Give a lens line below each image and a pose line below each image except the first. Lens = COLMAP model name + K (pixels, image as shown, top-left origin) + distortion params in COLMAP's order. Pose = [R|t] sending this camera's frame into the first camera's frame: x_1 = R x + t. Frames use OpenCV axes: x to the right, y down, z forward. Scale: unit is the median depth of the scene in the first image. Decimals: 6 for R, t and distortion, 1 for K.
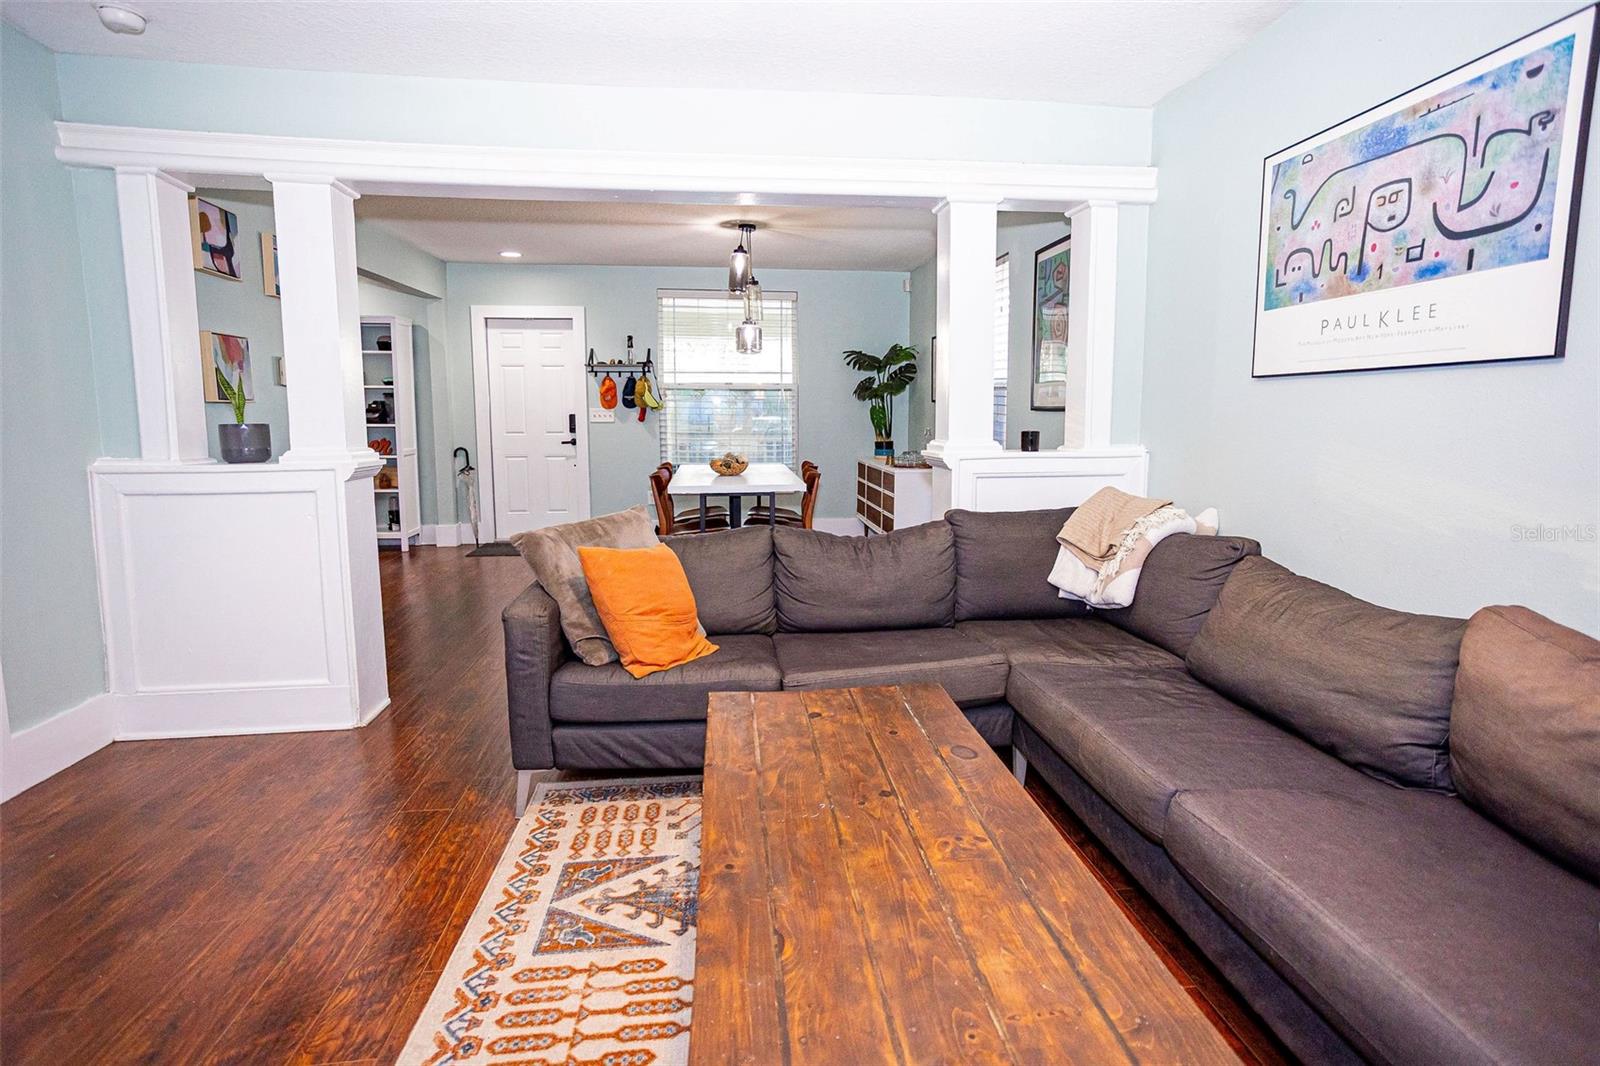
lens RADIAL K [[810.8, 0, 803.2], [0, 810.8, 503.6], [0, 0, 1]] dist [-0.034469, 0.023213]
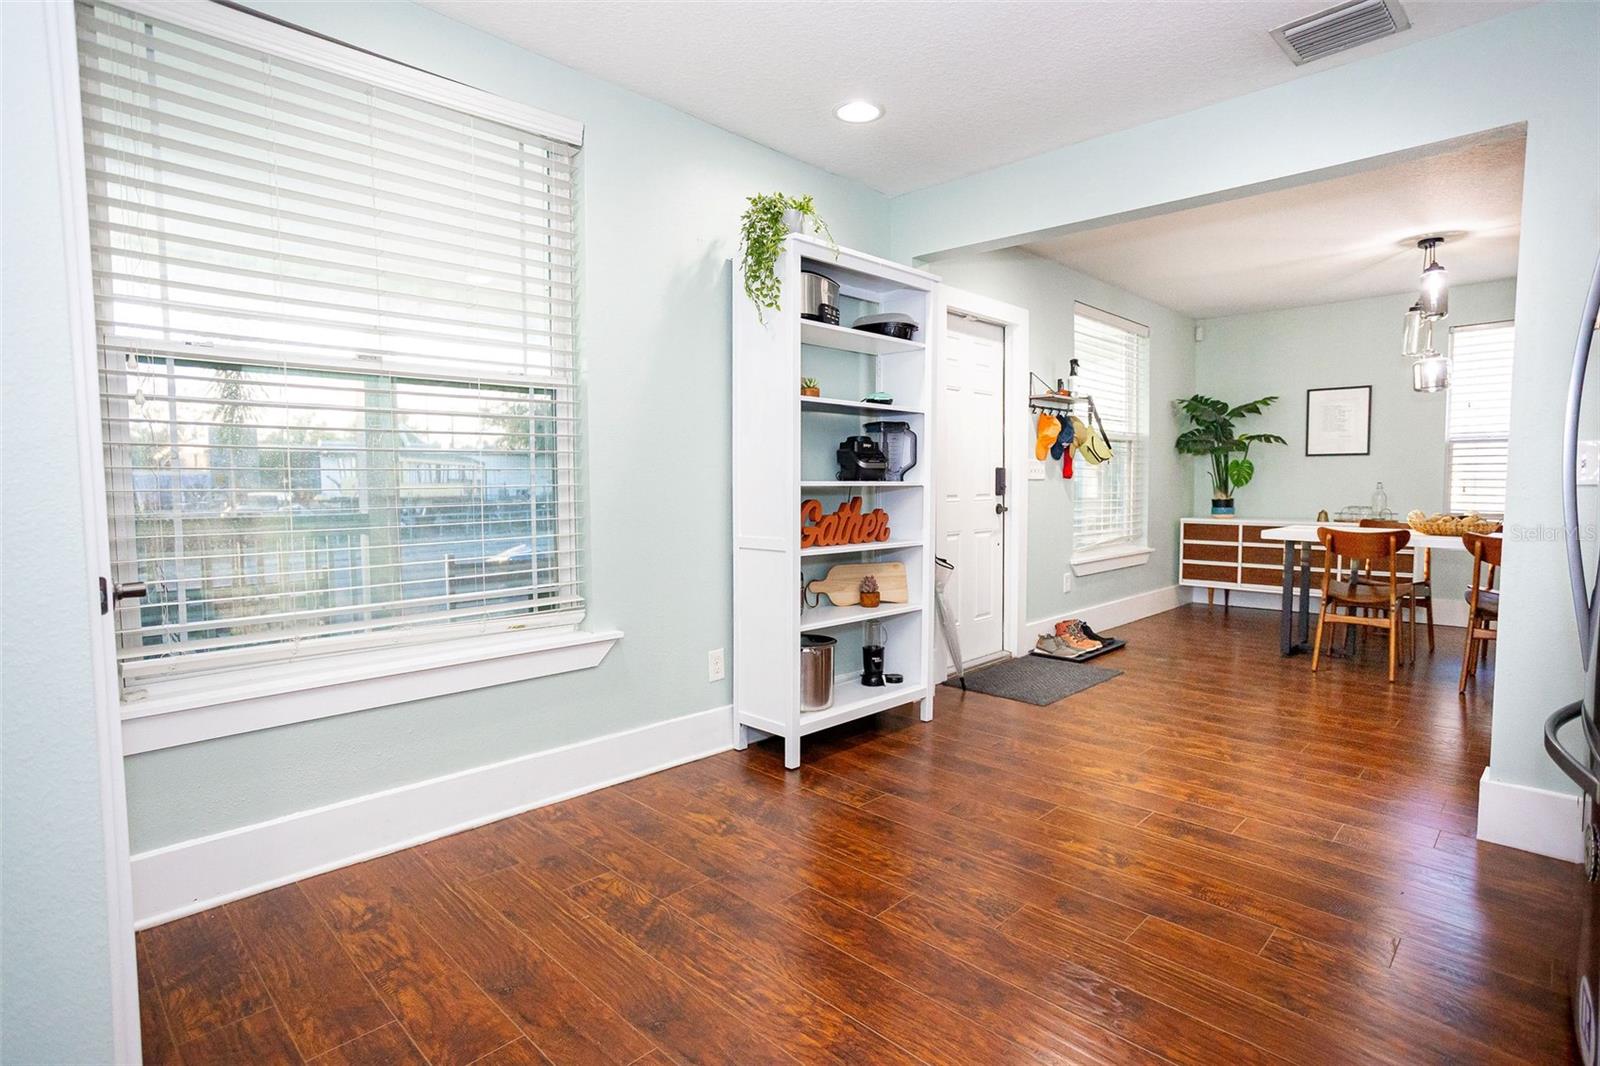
lens RADIAL K [[804.1, 0, 801.2], [0, 804.1, 522.5], [0, 0, 1]] dist [-0.064189, 0.047545]
pose [[0.782549, -0.037605, 0.621453, -2.995459], [0.077462, 0.996299, -0.037255, -0.192342], [-0.617752, 0.077292, 0.782565, 2.119920]]
